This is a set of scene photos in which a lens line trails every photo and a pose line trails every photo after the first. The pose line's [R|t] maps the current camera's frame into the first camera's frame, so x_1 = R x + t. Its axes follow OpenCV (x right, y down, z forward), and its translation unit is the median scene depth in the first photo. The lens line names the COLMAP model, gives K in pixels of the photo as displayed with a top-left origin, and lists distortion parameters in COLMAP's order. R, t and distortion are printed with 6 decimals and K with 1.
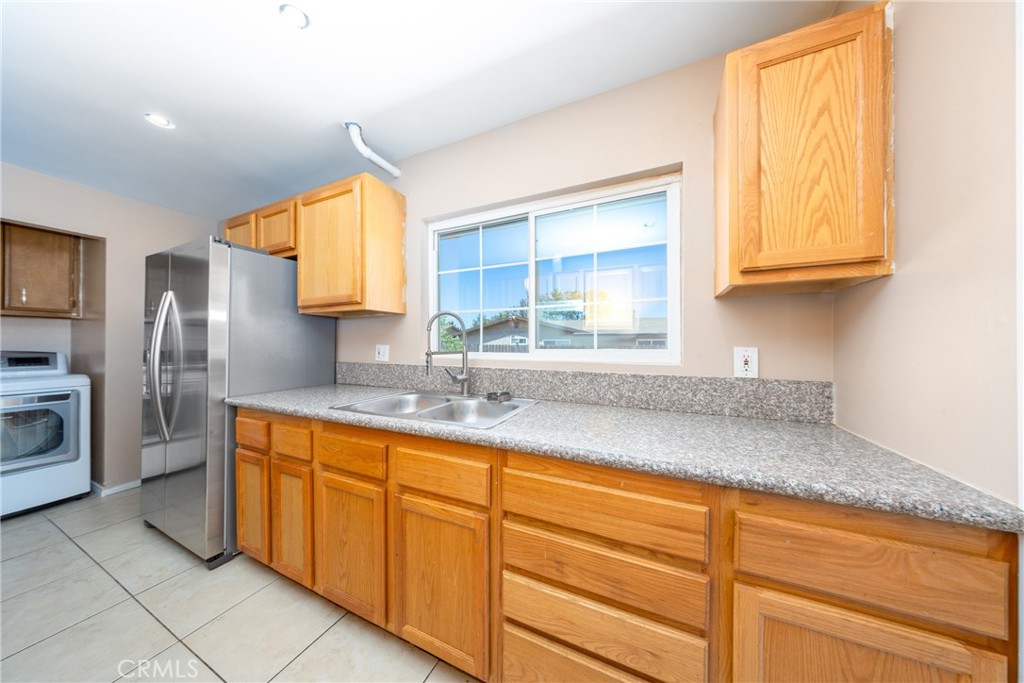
lens RADIAL K [[306.3, 0, 511.8], [0, 306.3, 342.1], [0, 0, 1]] dist [0.000248, 0.000203]
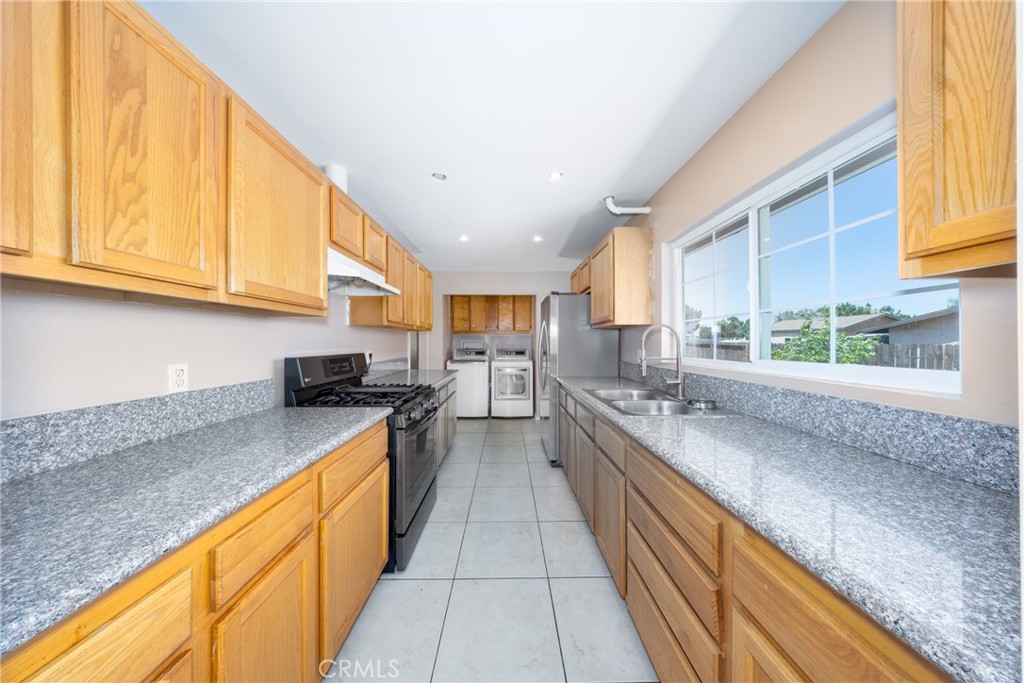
lens RADIAL K [[306.3, 0, 509.8], [0, 306.3, 340.8], [0, 0, 1]] dist [0.000248, 0.000203]
pose [[0.421389, -0.004222, -0.906870, 0.627761], [0.006989, 0.999975, -0.001408, -0.037888], [0.906853, -0.005745, 0.421407, -0.033179]]
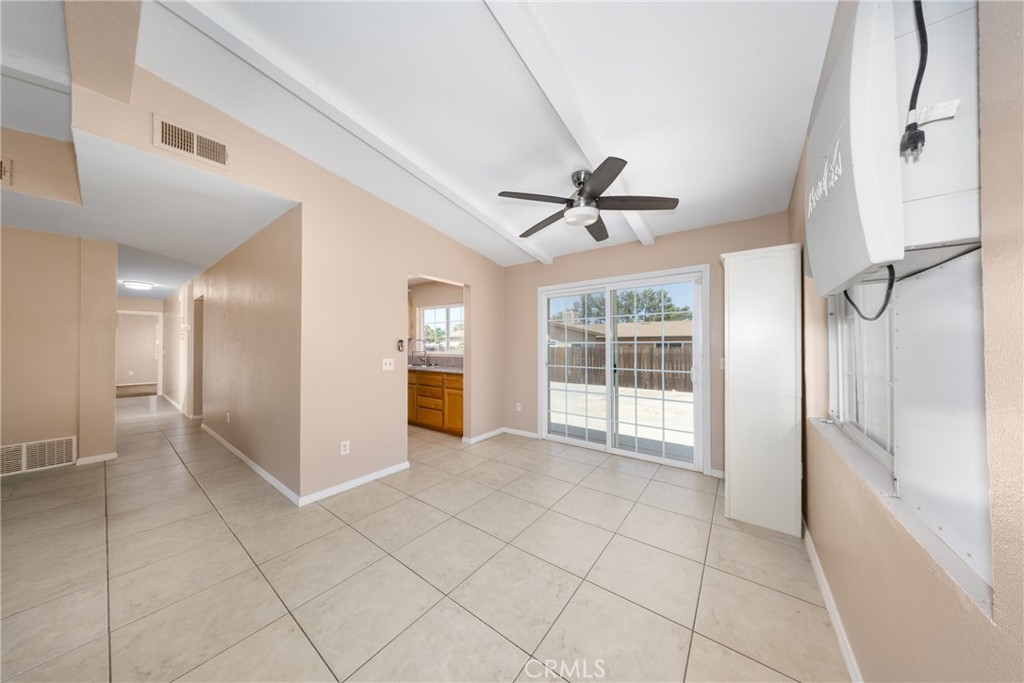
lens RADIAL K [[306.3, 0, 513.0], [0, 306.3, 339.6], [0, 0, 1]] dist [0.000248, 0.000203]
pose [[0.973843, -0.005127, -0.227162, 1.682290], [0.002227, 0.999913, -0.013021, -0.062447], [0.227209, 0.012174, 0.973770, -2.303530]]
